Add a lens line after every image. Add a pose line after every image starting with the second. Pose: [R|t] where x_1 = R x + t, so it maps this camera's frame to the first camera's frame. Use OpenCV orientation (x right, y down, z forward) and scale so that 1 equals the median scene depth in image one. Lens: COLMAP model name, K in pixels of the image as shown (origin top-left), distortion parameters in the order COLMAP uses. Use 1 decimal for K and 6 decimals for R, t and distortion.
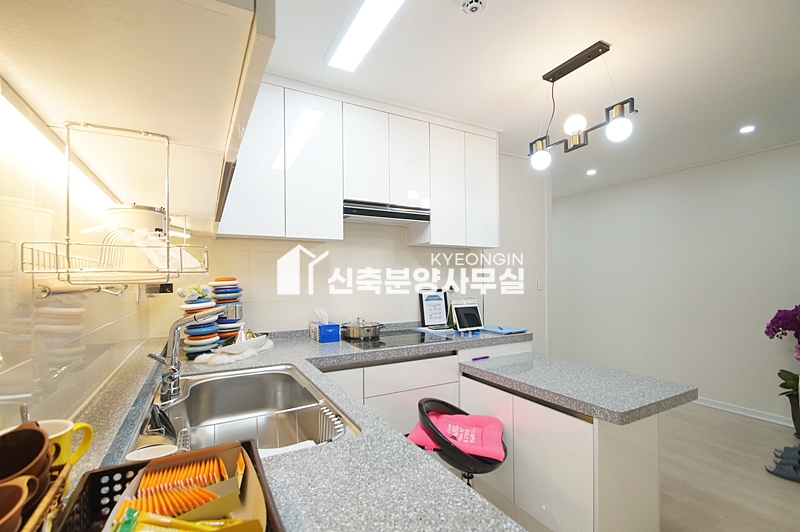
lens RADIAL K [[355.8, 0, 387.6], [0, 355.8, 277.0], [0, 0, 1]] dist [0.002947, -0.000185]
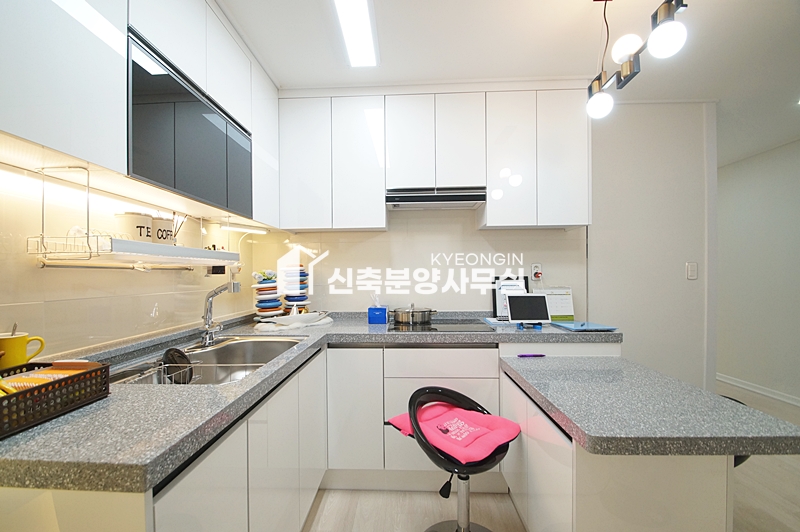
lens RADIAL K [[355.8, 0, 389.5], [0, 355.8, 275.8], [0, 0, 1]] dist [0.002947, -0.000185]
pose [[0.858347, 0.002803, -0.513061, 0.402331], [0.005849, 0.999867, 0.015248, 0.021515], [0.513035, -0.016089, 0.858217, 0.095363]]
